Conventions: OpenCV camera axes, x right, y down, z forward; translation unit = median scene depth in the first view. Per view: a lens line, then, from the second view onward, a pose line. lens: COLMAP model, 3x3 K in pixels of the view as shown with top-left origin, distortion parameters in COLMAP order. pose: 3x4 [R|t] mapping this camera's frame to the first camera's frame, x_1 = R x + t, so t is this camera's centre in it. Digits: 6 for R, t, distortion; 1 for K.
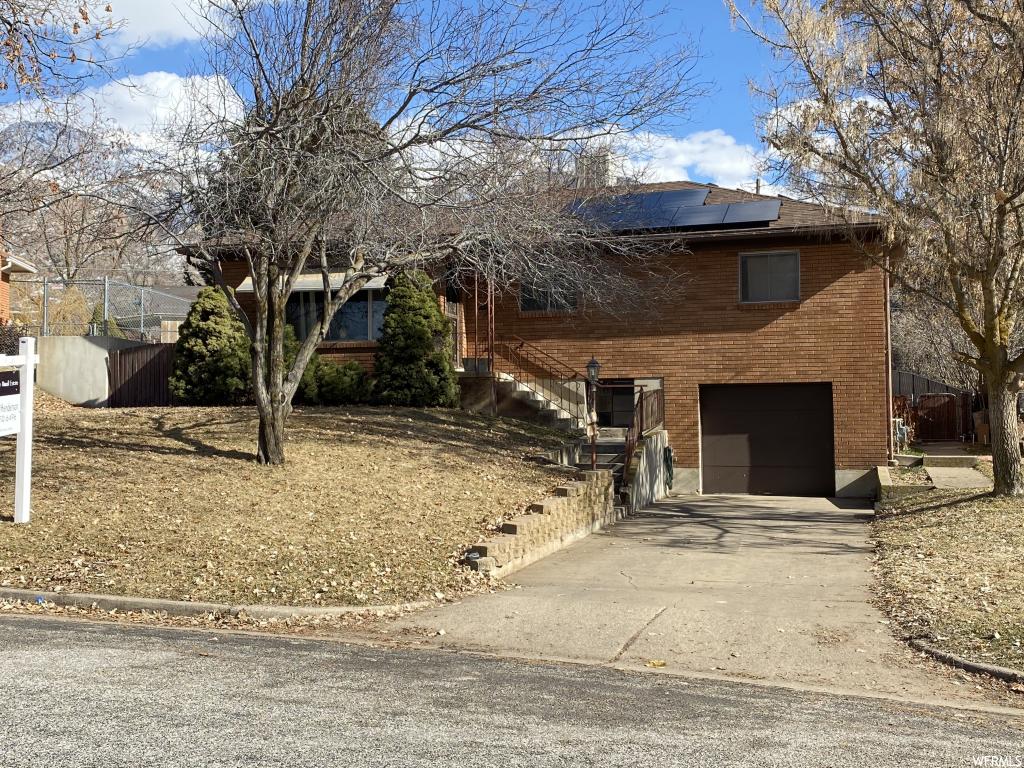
lens RADIAL K [[1137.7, 0, 511.7], [0, 1137.7, 384.1], [0, 0, 1]] dist [0.010011, 0.000000]
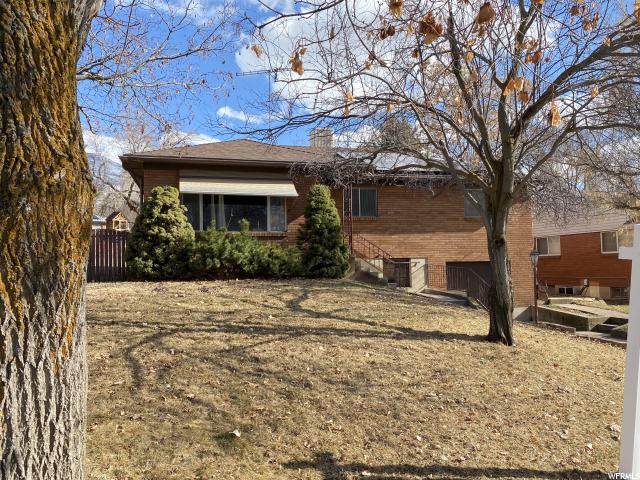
lens RADIAL K [[499.9, 0, 320.0], [0, 499.9, 240.0], [0, 0, 1]] dist [0.002373, 0.000188]
pose [[0.866874, 0.018452, 0.498186, -0.397315], [-0.005650, 0.999614, -0.027192, -0.011321], [-0.498496, 0.020757, 0.866644, 0.428768]]
